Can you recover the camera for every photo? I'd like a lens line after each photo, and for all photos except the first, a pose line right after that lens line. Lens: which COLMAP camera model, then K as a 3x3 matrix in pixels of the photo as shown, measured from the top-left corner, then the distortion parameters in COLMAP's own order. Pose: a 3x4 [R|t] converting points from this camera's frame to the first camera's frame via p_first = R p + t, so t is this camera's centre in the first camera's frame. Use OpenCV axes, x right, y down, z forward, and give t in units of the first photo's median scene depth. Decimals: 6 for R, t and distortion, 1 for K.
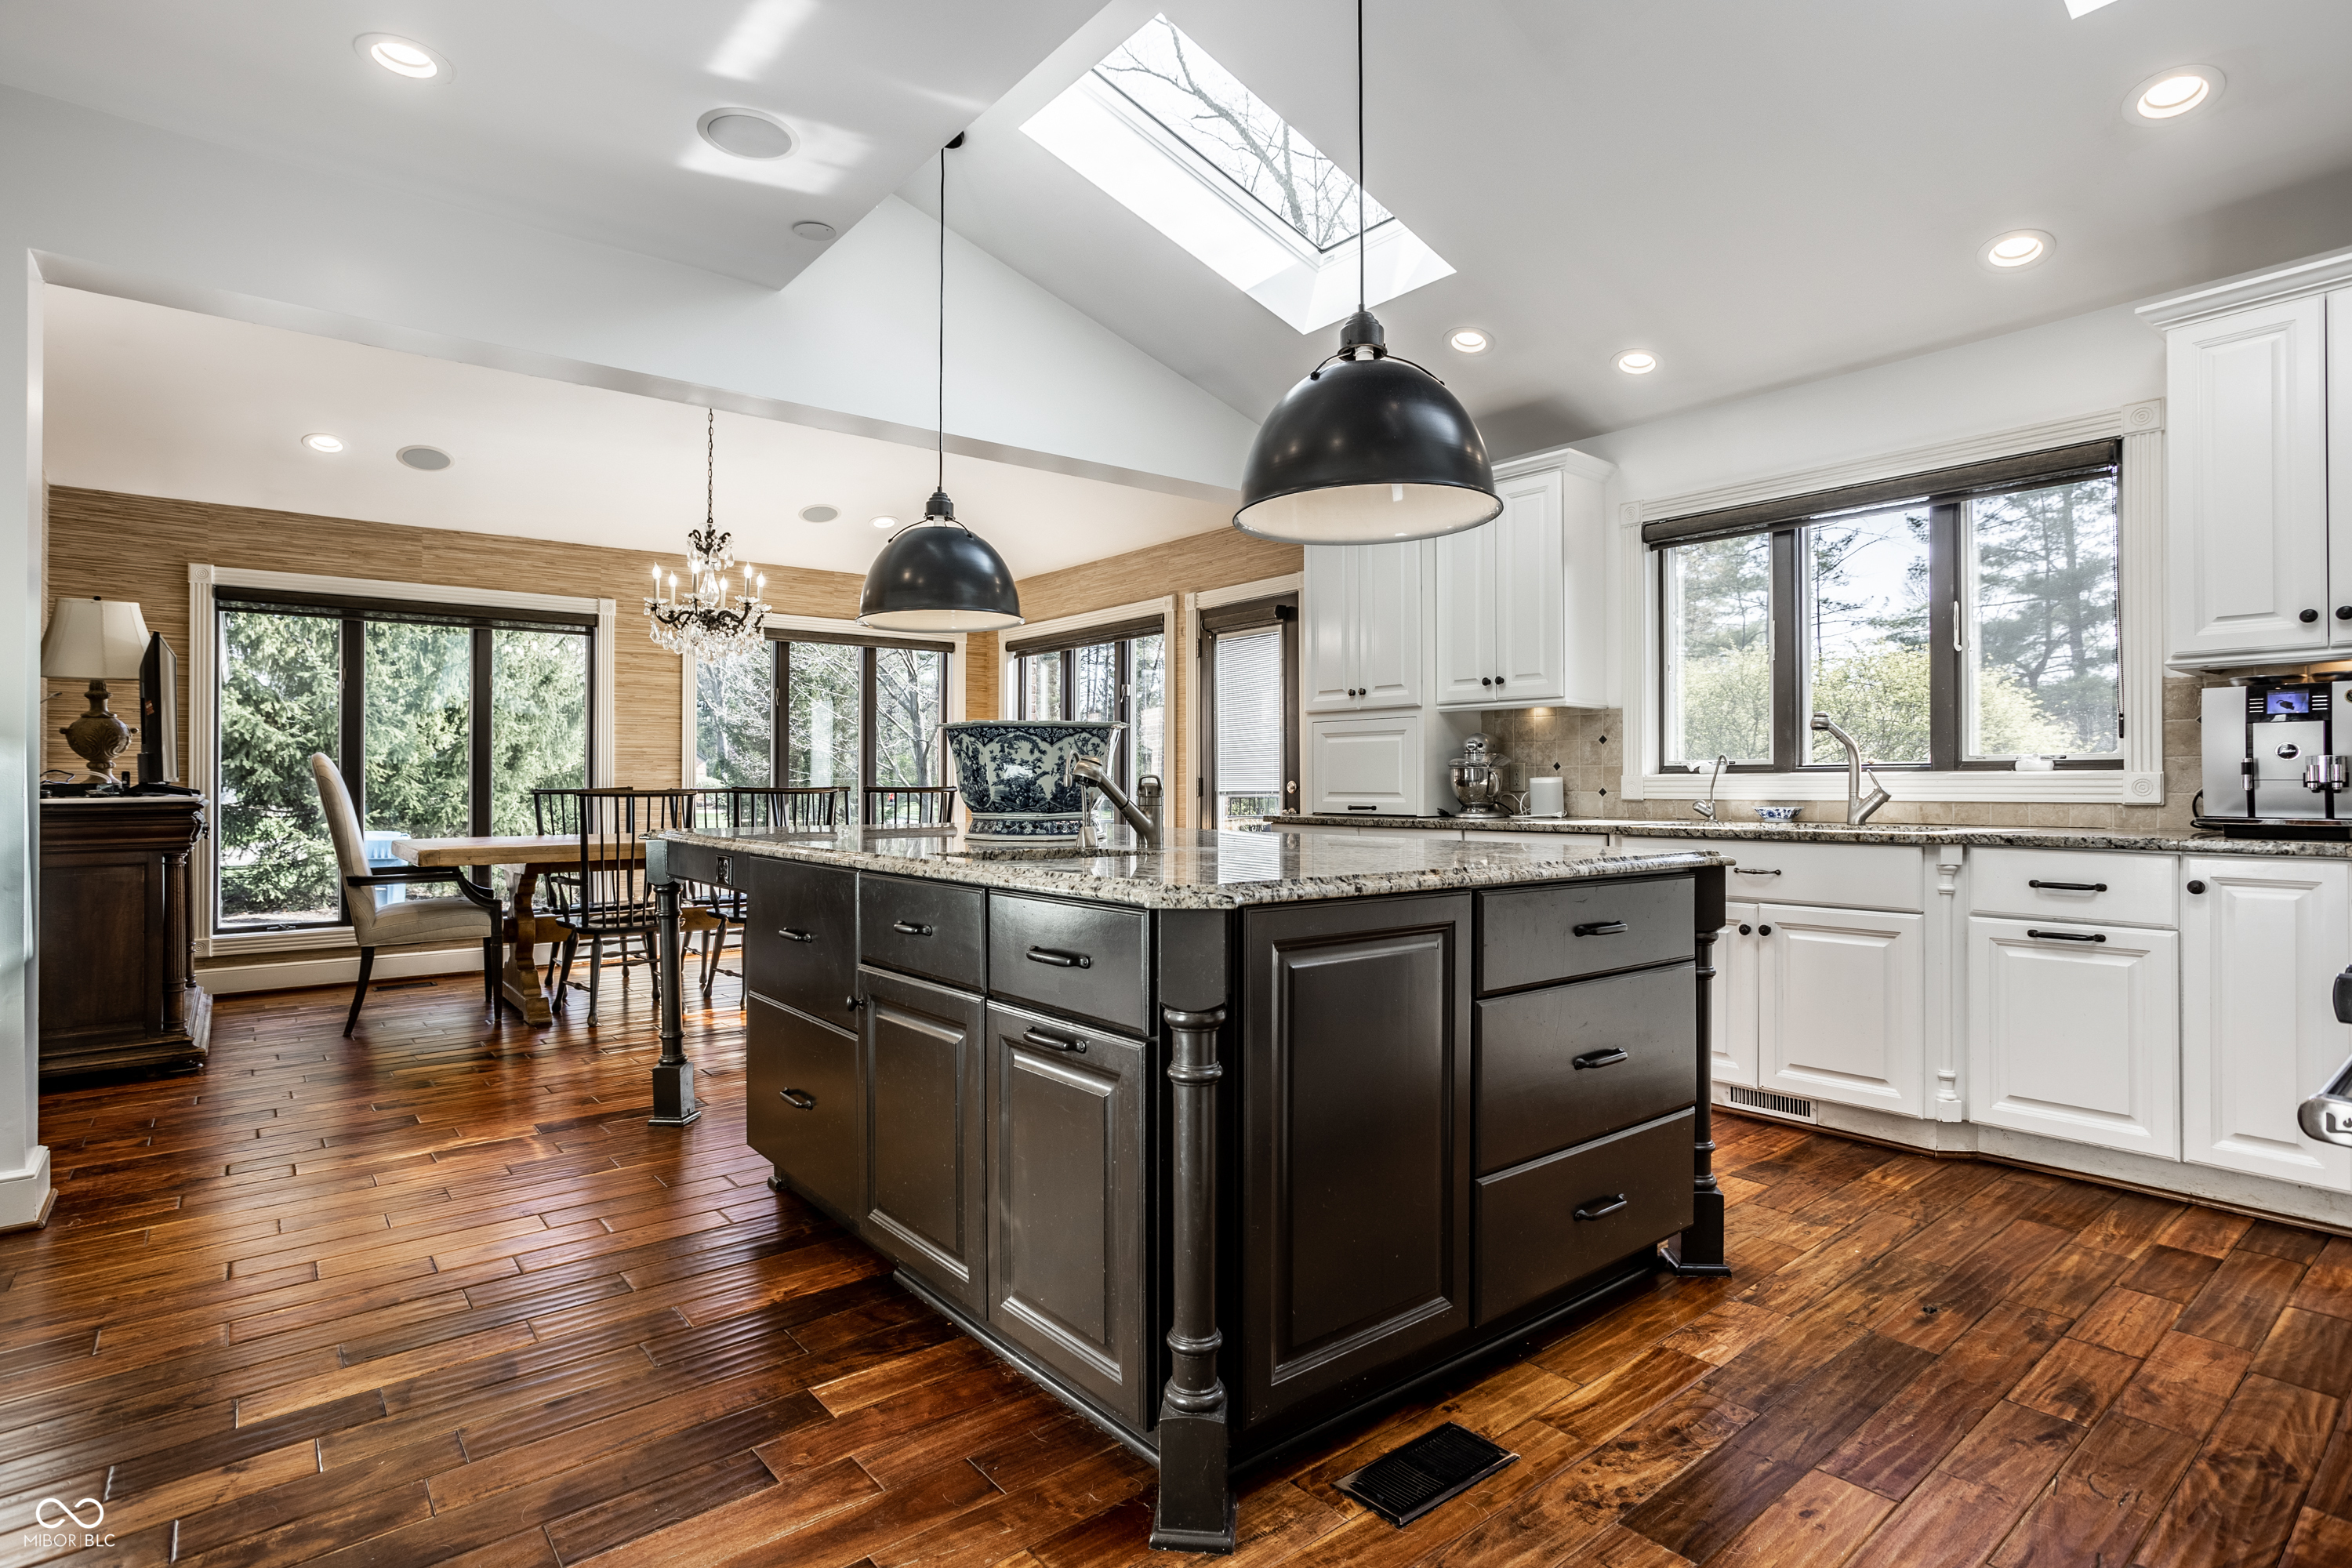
lens RADIAL K [[1178.7, 0, 1174.6], [0, 1178.7, 777.4], [0, 0, 1]] dist [-0.049207, 0.029745]
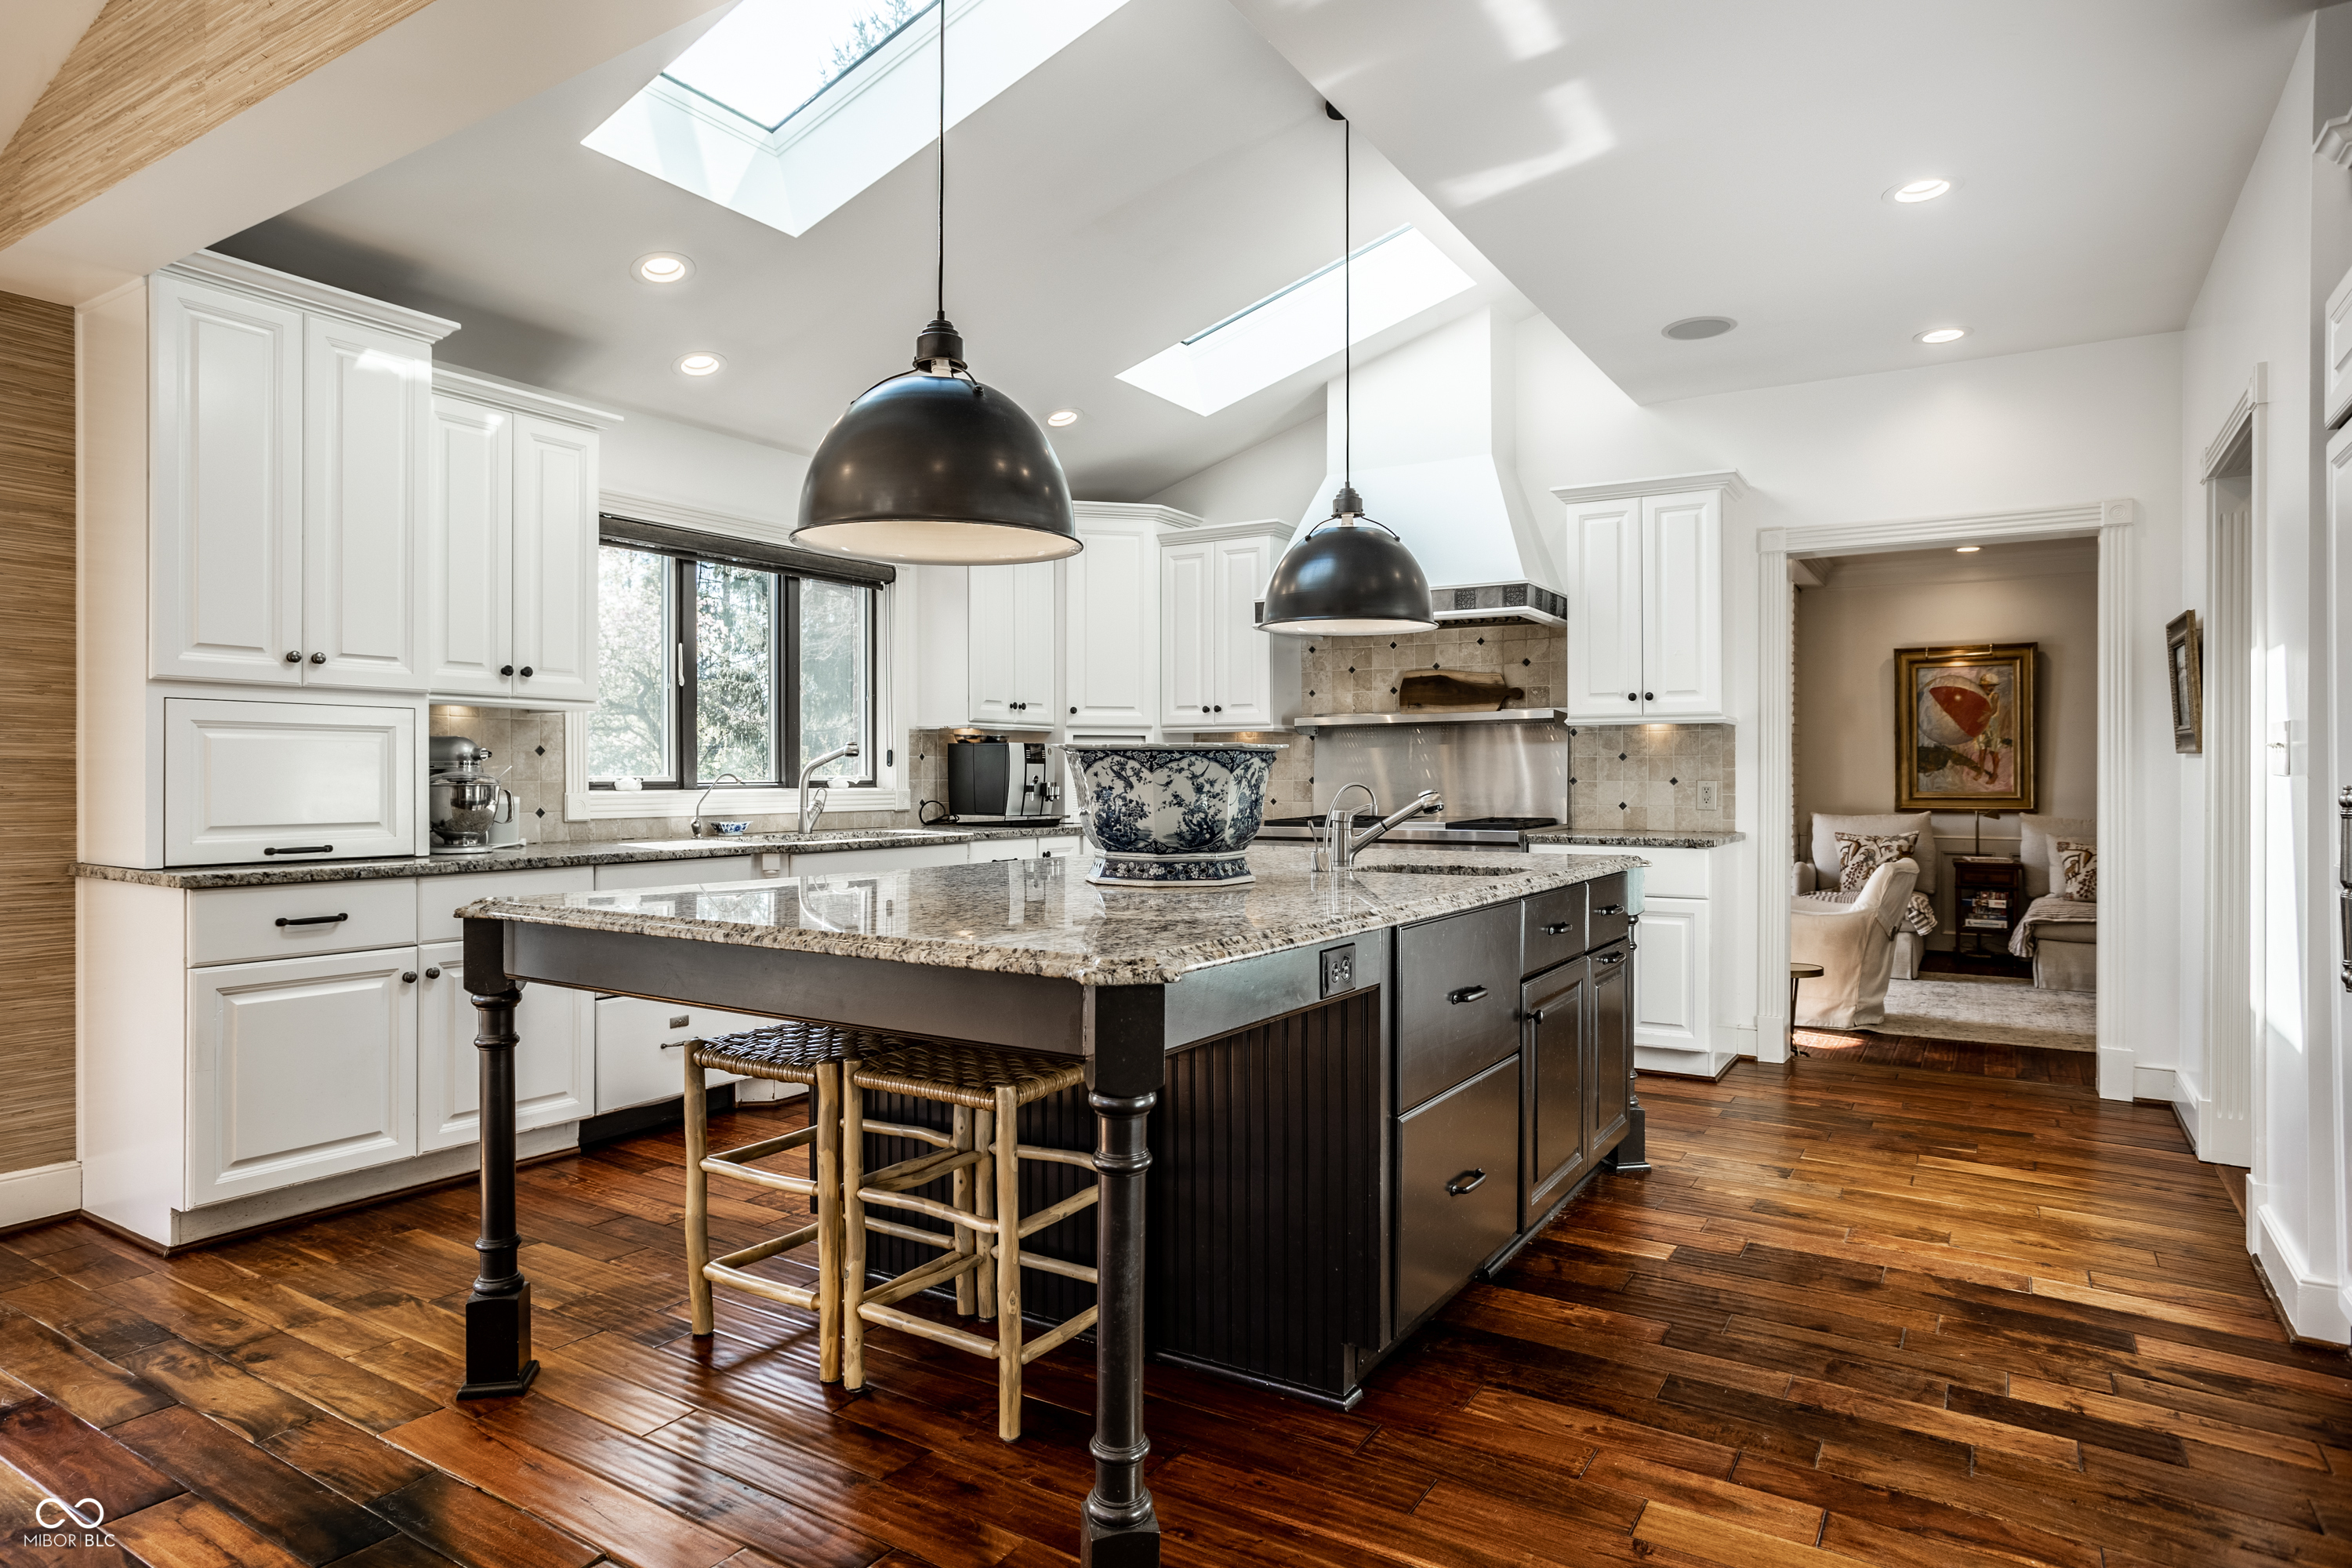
lens RADIAL K [[1340.8, 0, 1170.2], [0, 1340.8, 780.2], [0, 0, 1]] dist [-0.042329, 0.039158]
pose [[-0.319378, 0.000961, 0.947627, -0.764599], [-0.001784, 0.999997, -0.001616, -0.011782], [-0.947626, -0.002207, -0.319375, 0.979845]]
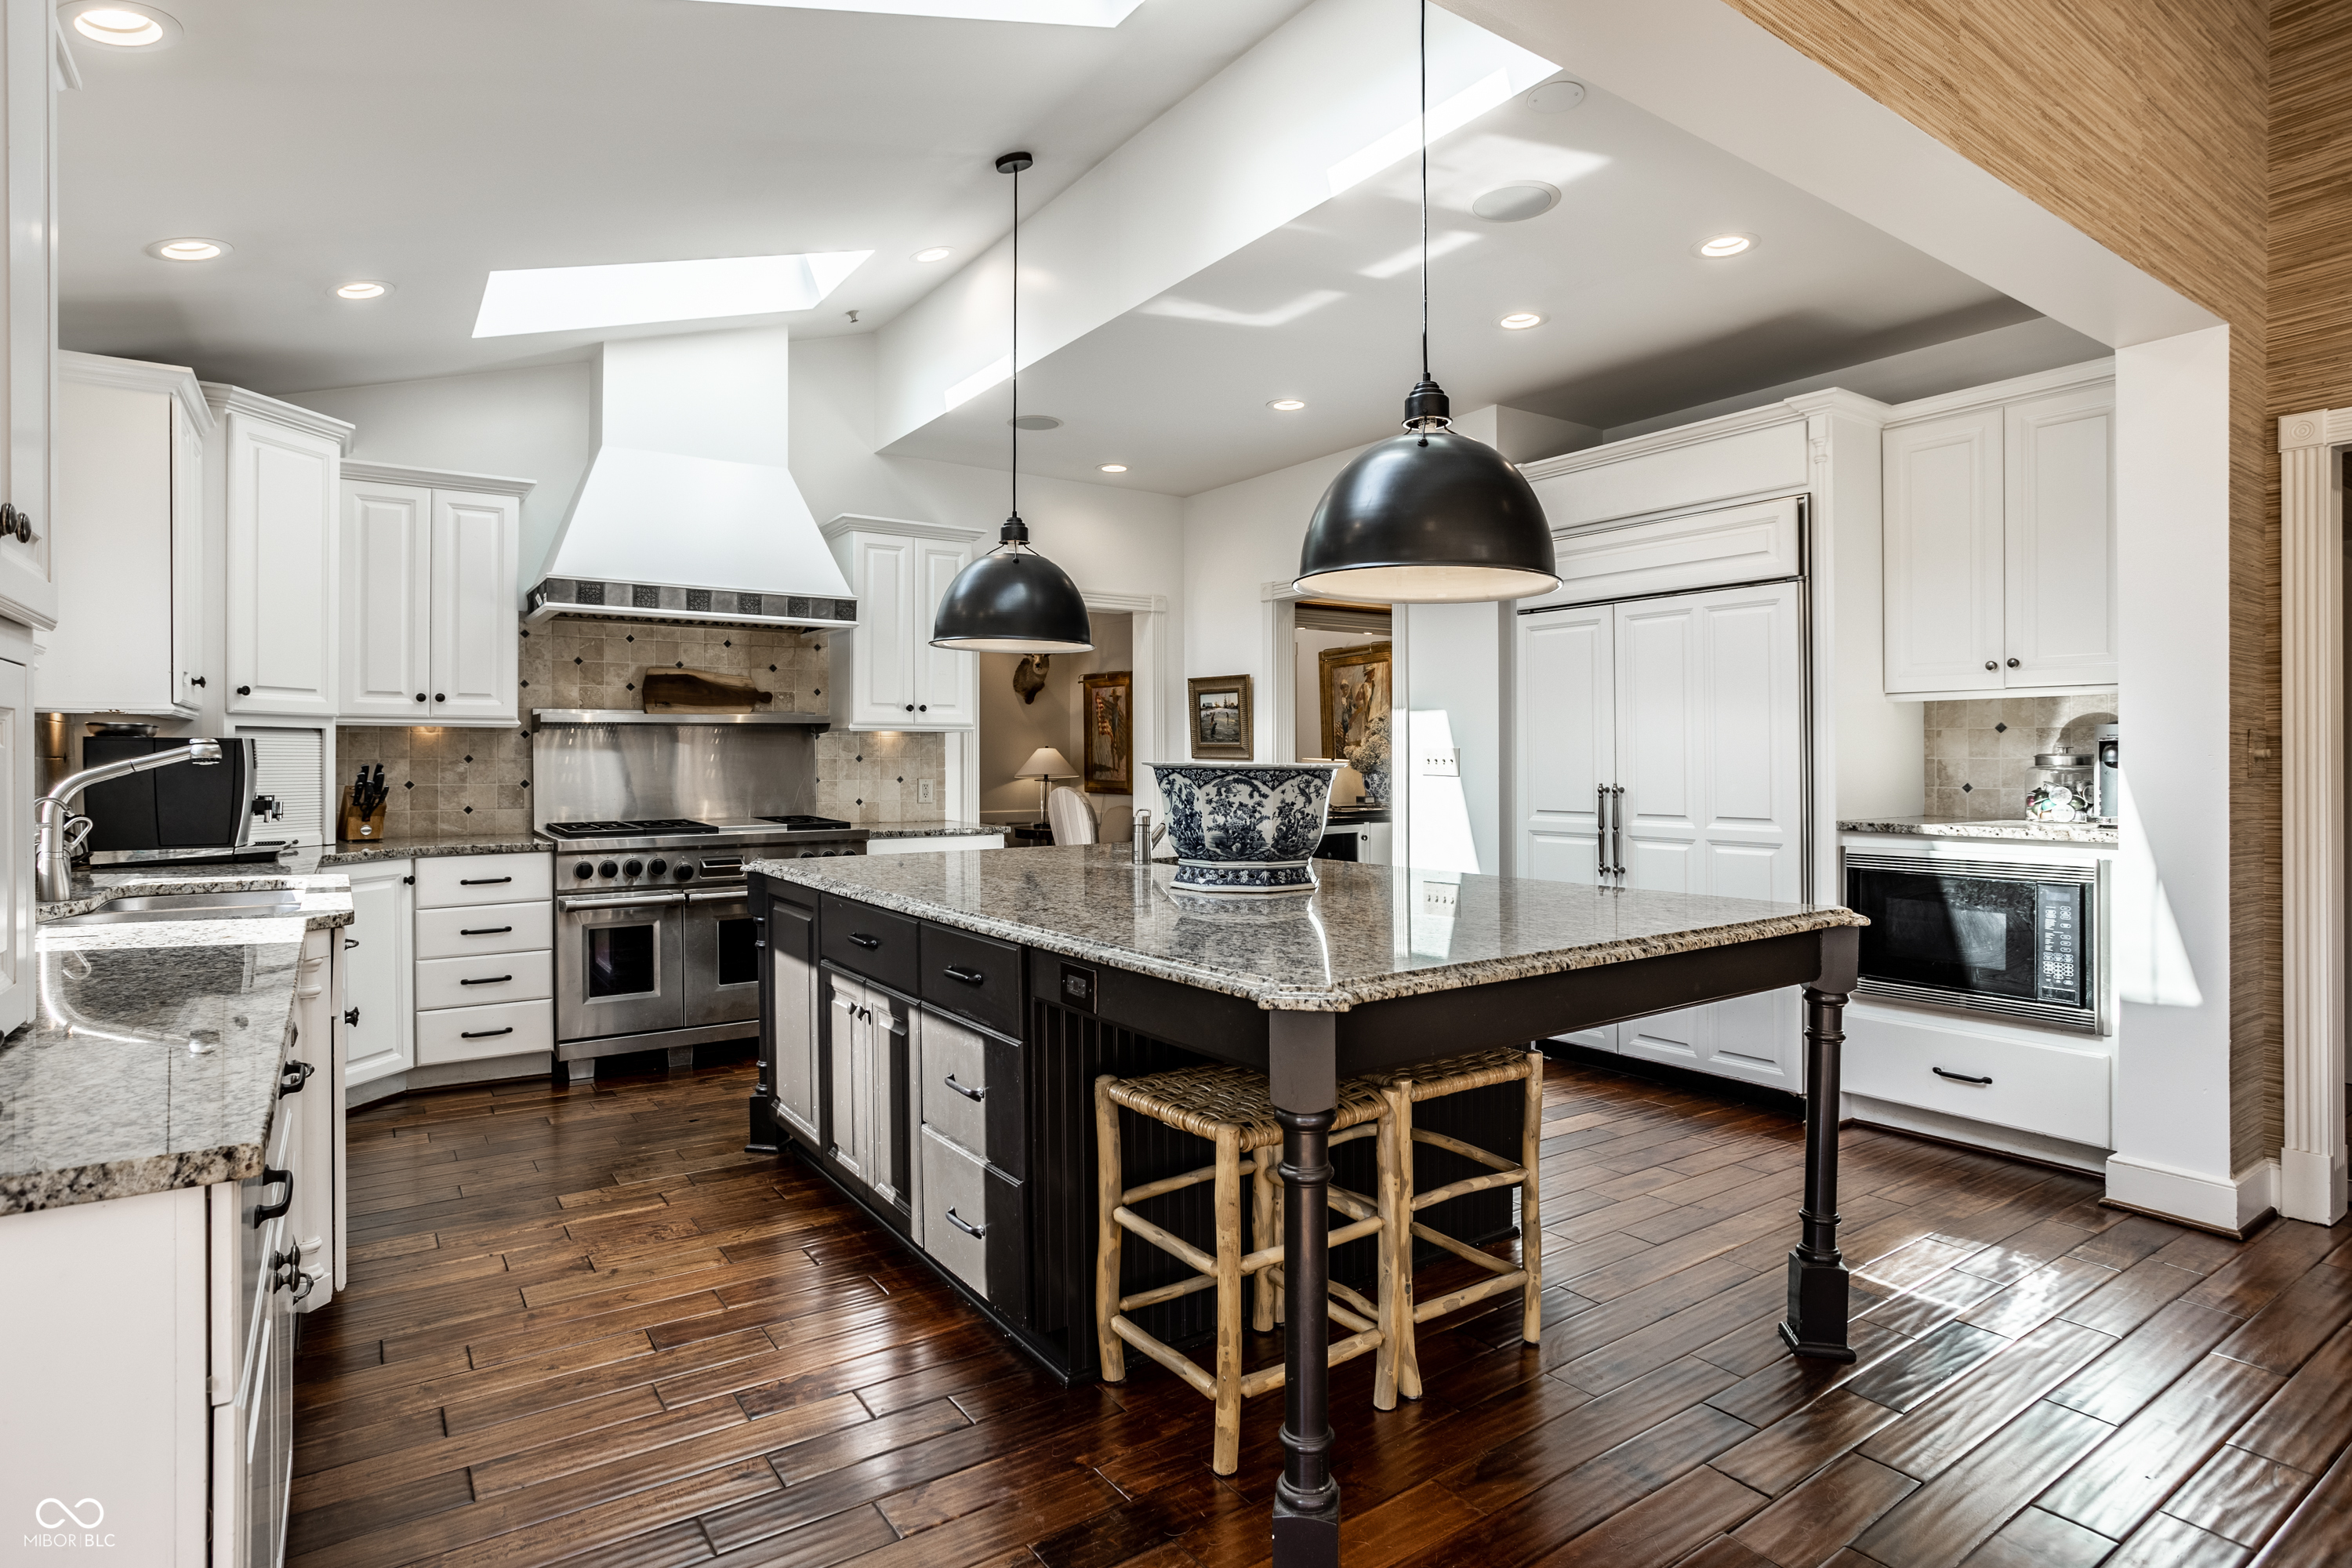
lens RADIAL K [[1222.3, 0, 1176.0], [0, 1222.3, 784.0], [0, 0, 1]] dist [-0.039663, 0.000509]
pose [[-0.997036, 0.003483, 0.076853, -0.096333], [0.004870, 0.999828, 0.017868, -0.032721], [-0.076777, 0.018189, -0.996882, 1.486487]]
